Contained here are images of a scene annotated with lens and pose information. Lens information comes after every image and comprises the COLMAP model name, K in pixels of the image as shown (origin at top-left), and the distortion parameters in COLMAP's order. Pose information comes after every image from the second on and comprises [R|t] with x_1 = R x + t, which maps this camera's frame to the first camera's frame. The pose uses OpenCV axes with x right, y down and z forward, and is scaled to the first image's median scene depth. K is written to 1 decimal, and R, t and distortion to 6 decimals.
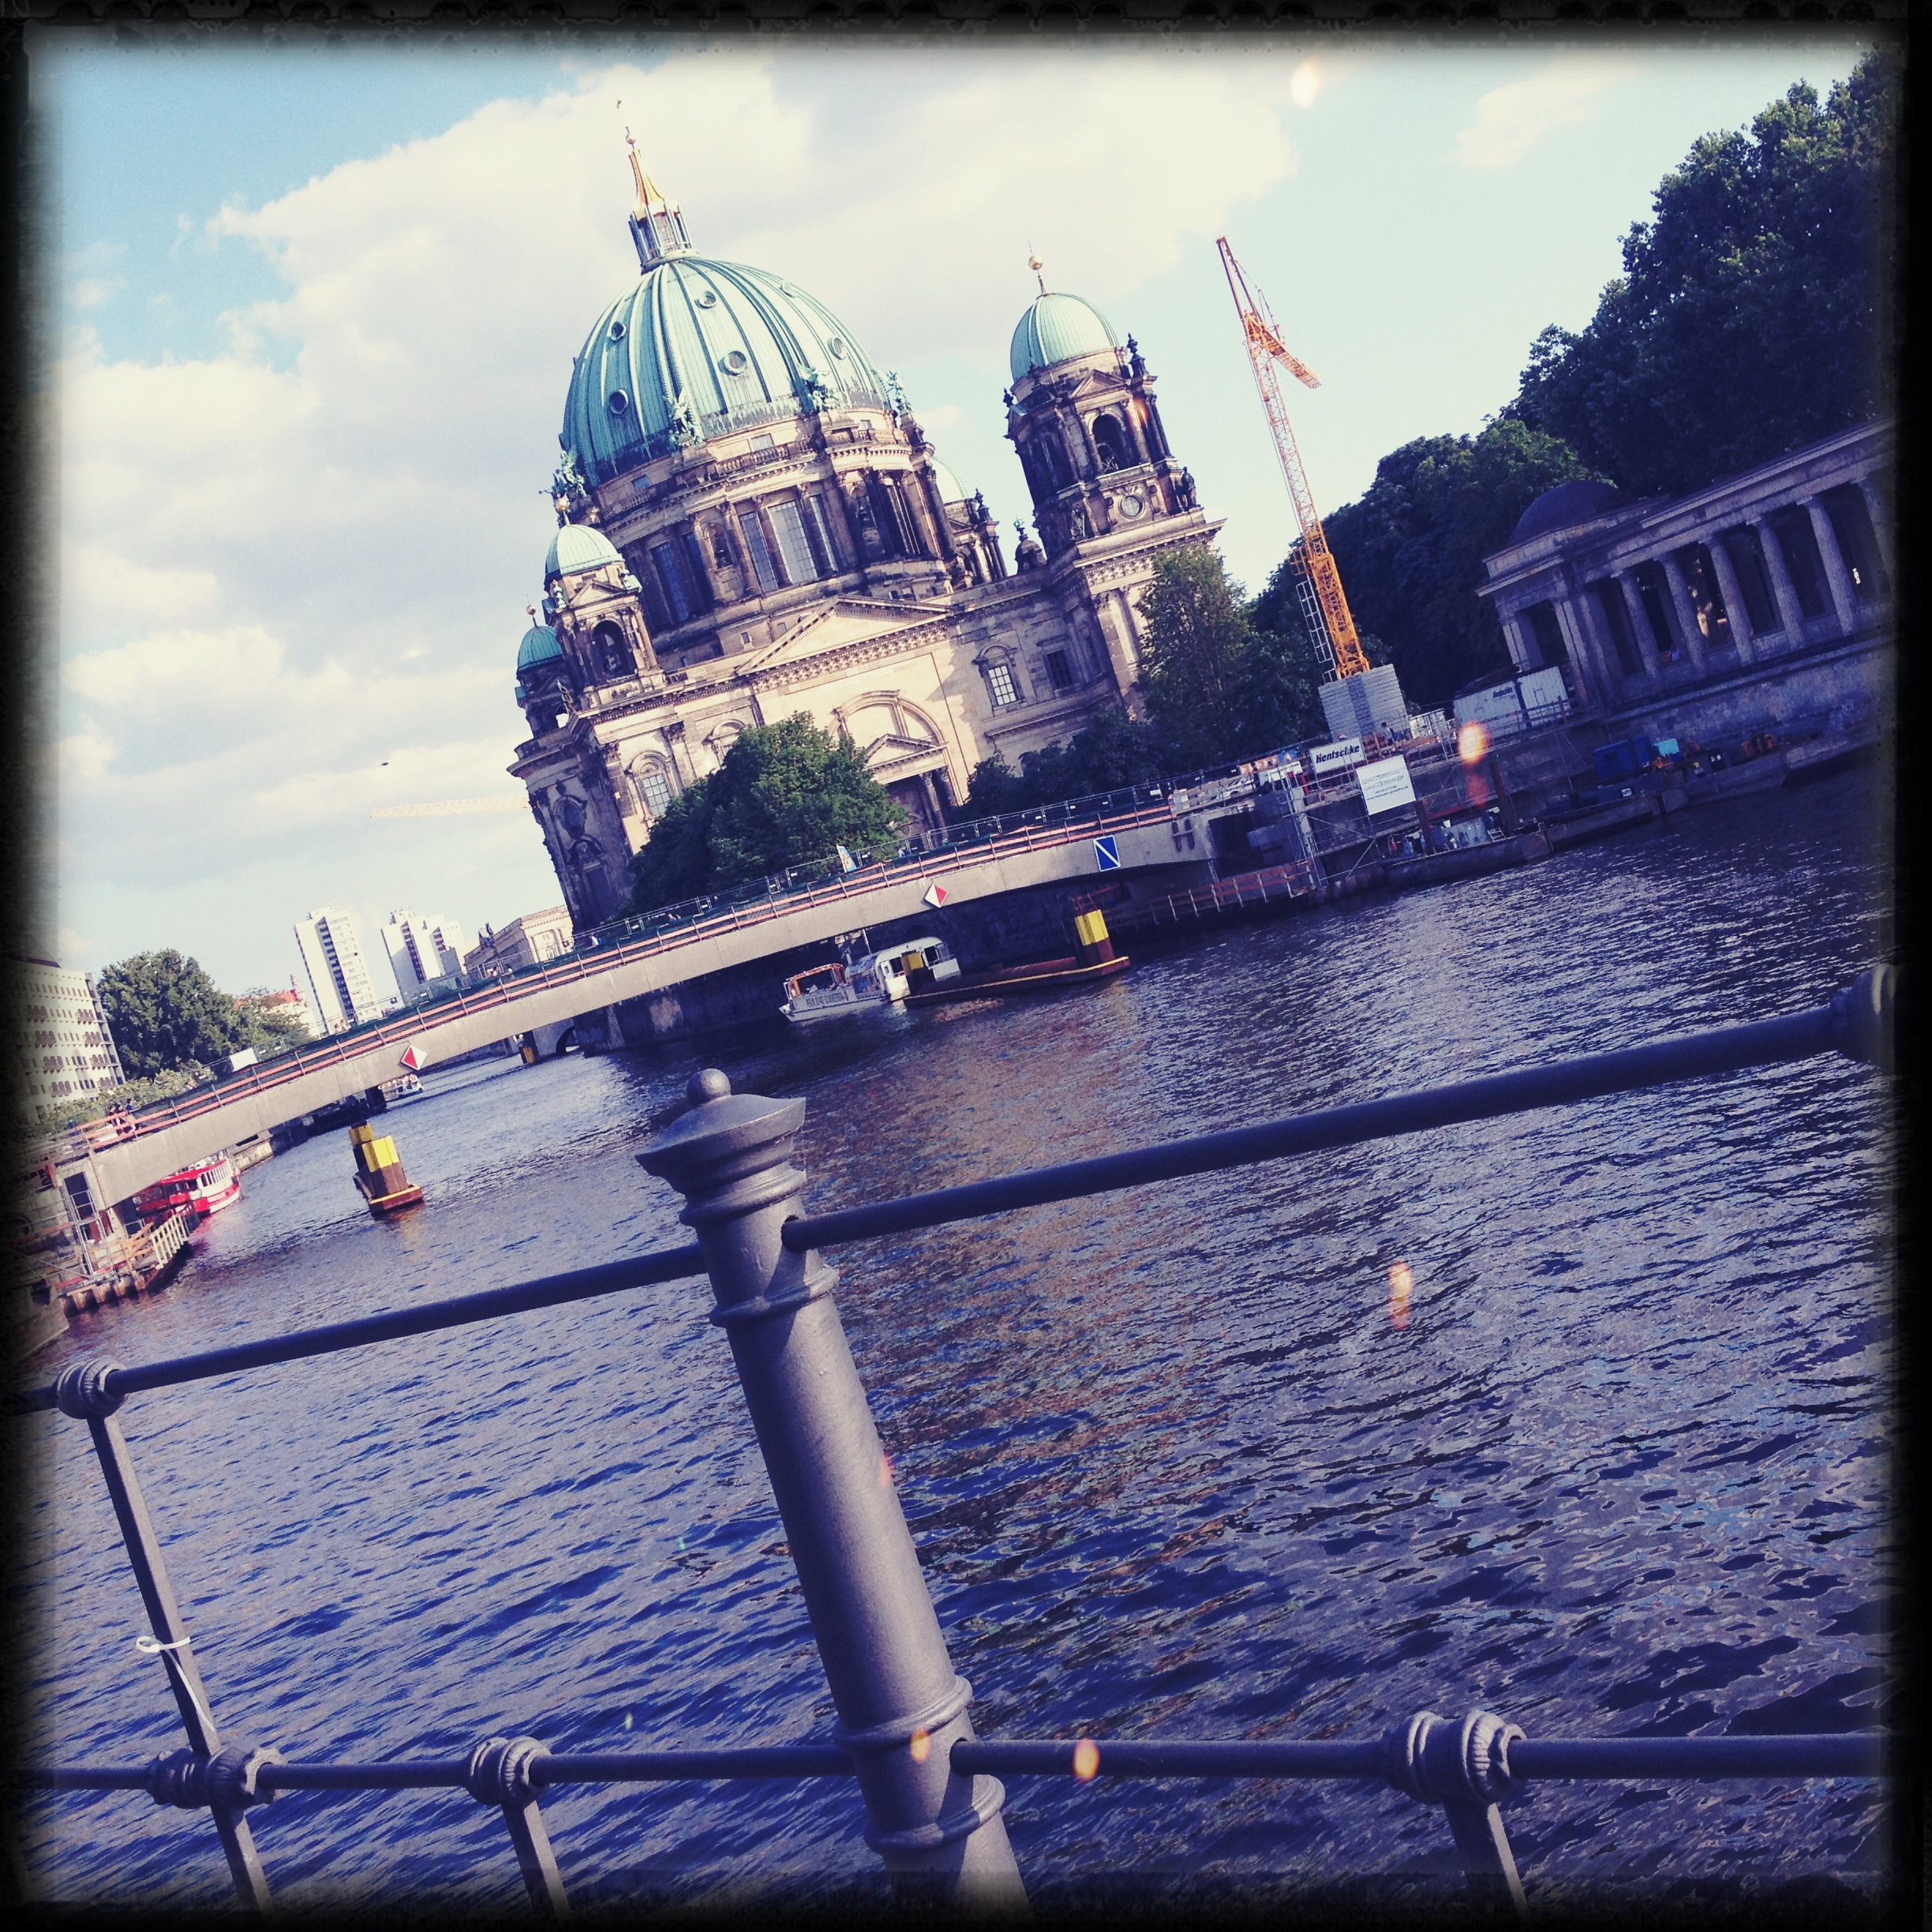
lens RADIAL K [[2431.2, 0, 945.8], [0, 2431.2, 970.2], [0, 0, 1]] dist [0.117376, -0.018551]
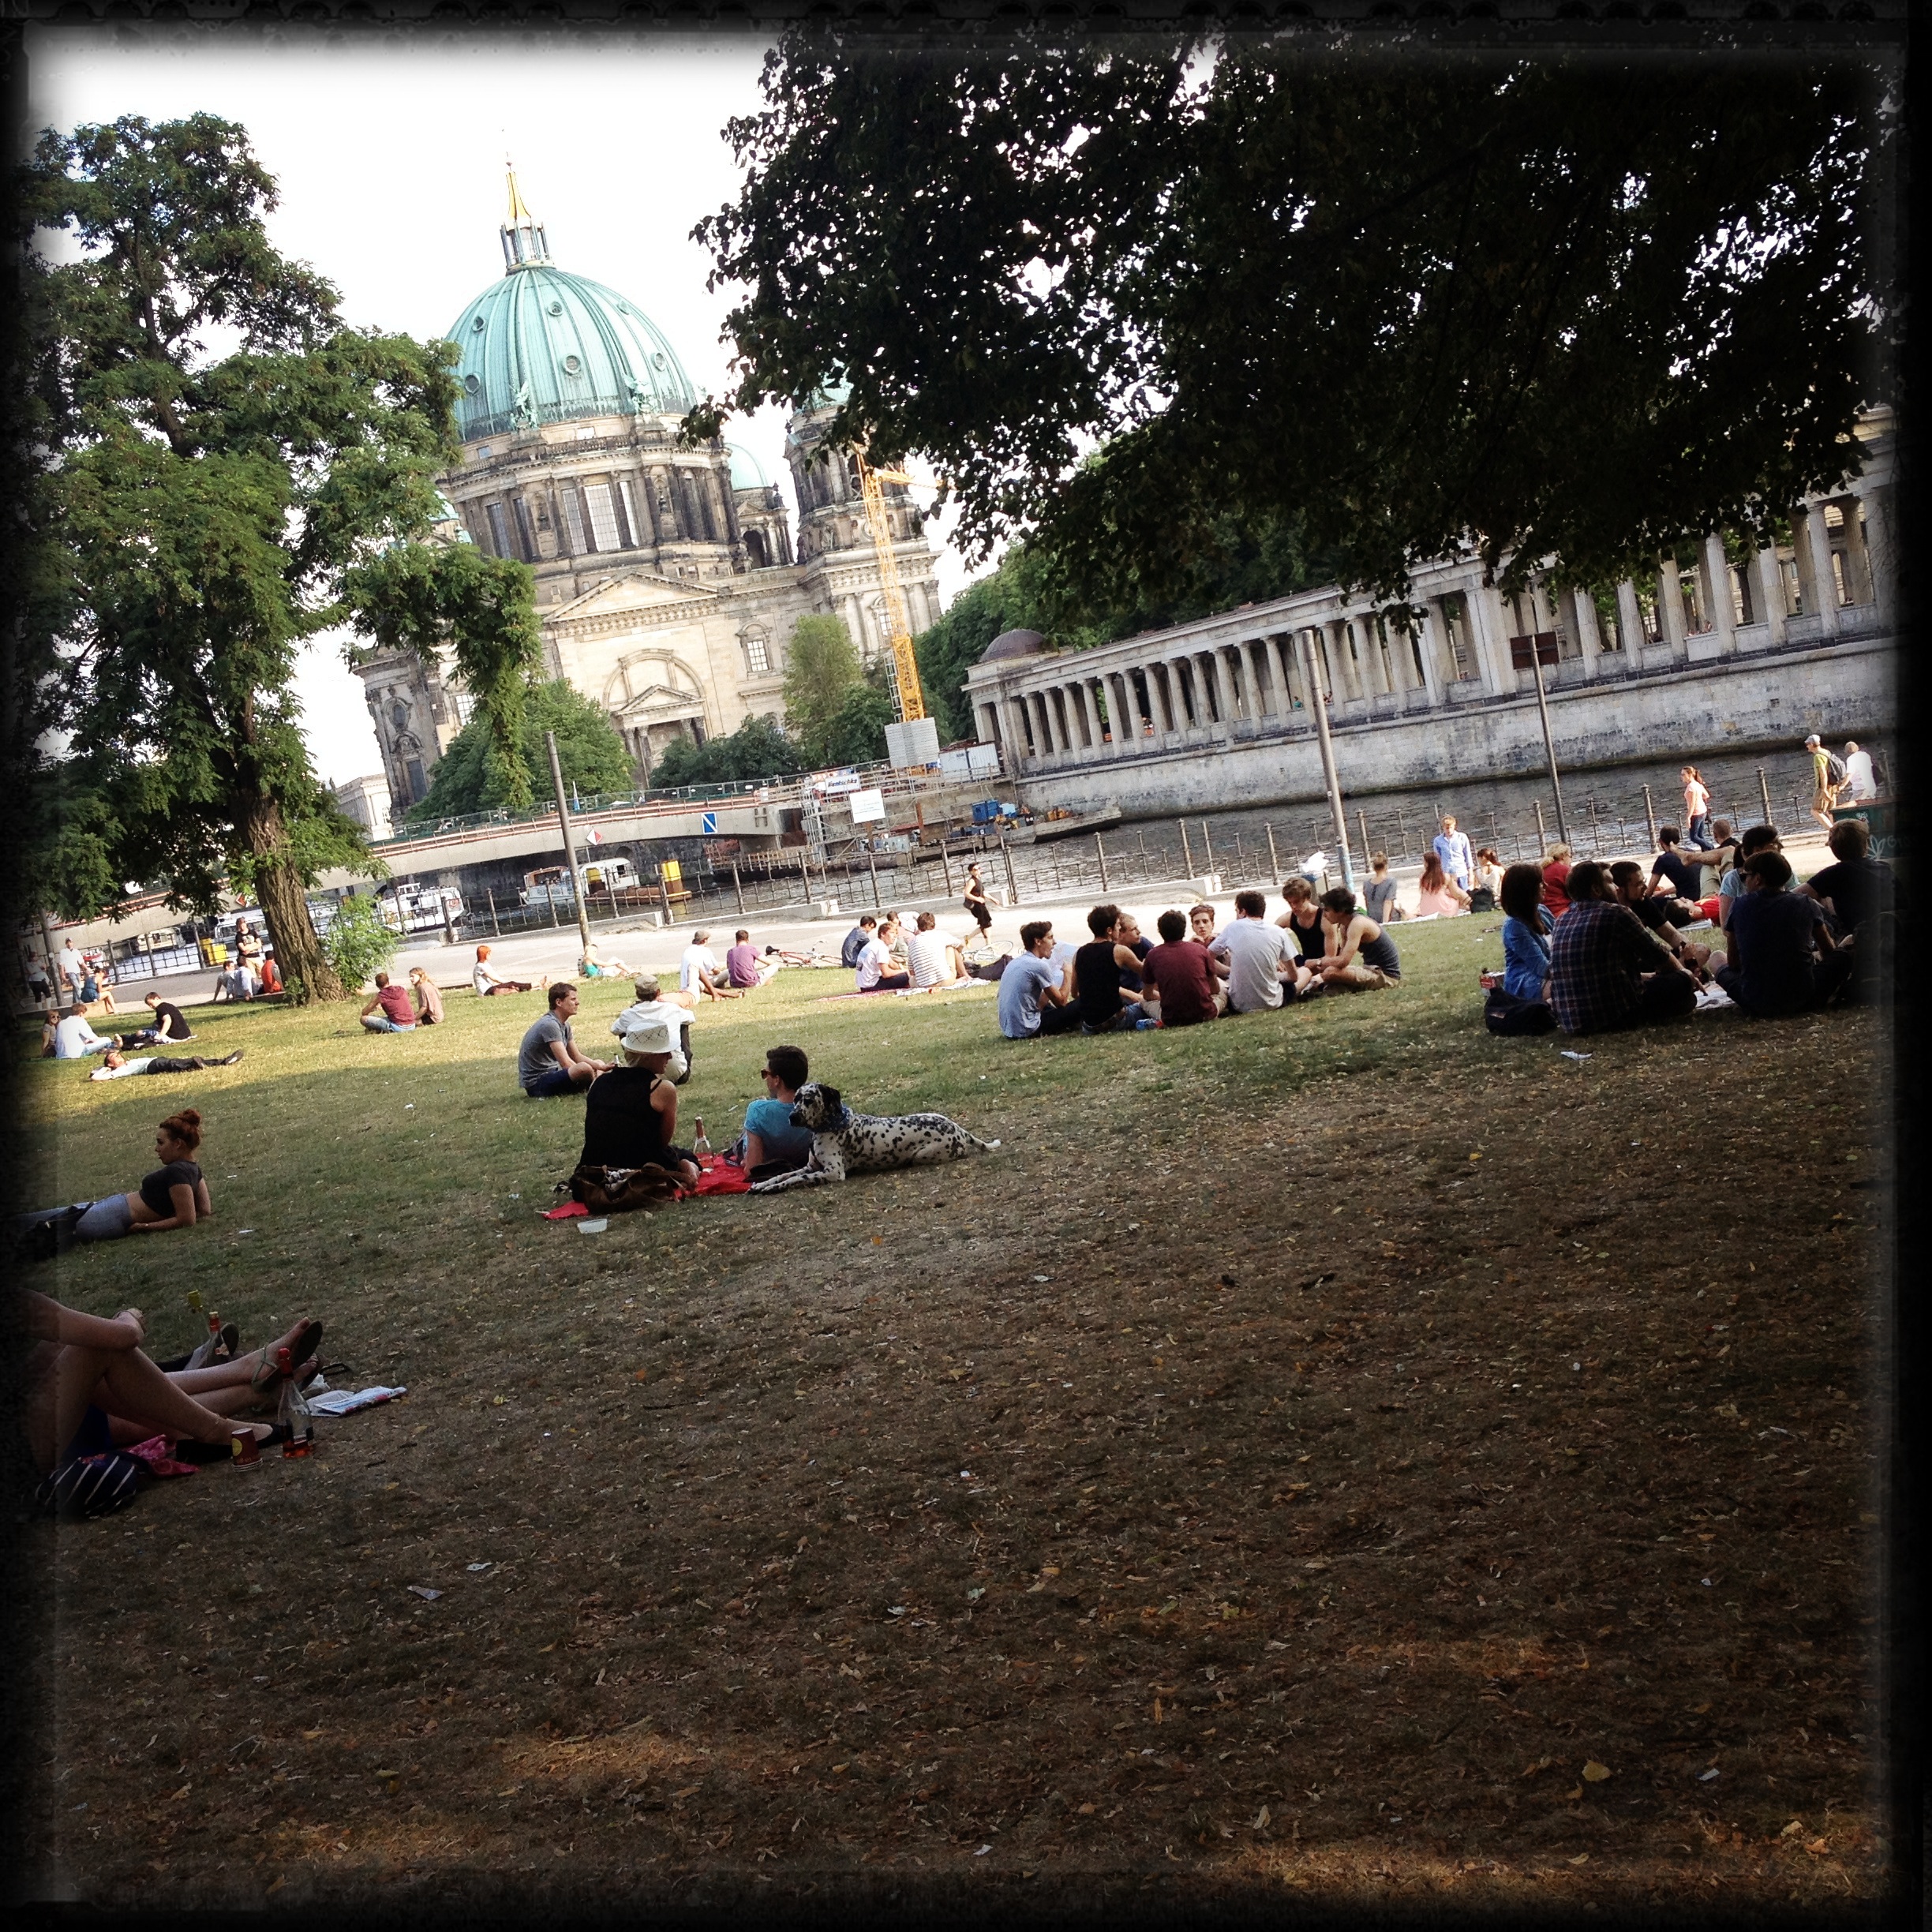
lens RADIAL K [[2453.3, 0, 967.7], [0, 2453.3, 1004.7], [0, 0, 1]] dist [0.112217, -0.006982]
pose [[0.990621, 0.116519, 0.071375, 0.060963], [-0.120063, 0.991627, 0.047545, -0.012583], [-0.065237, -0.055669, 0.996316, -0.276133]]
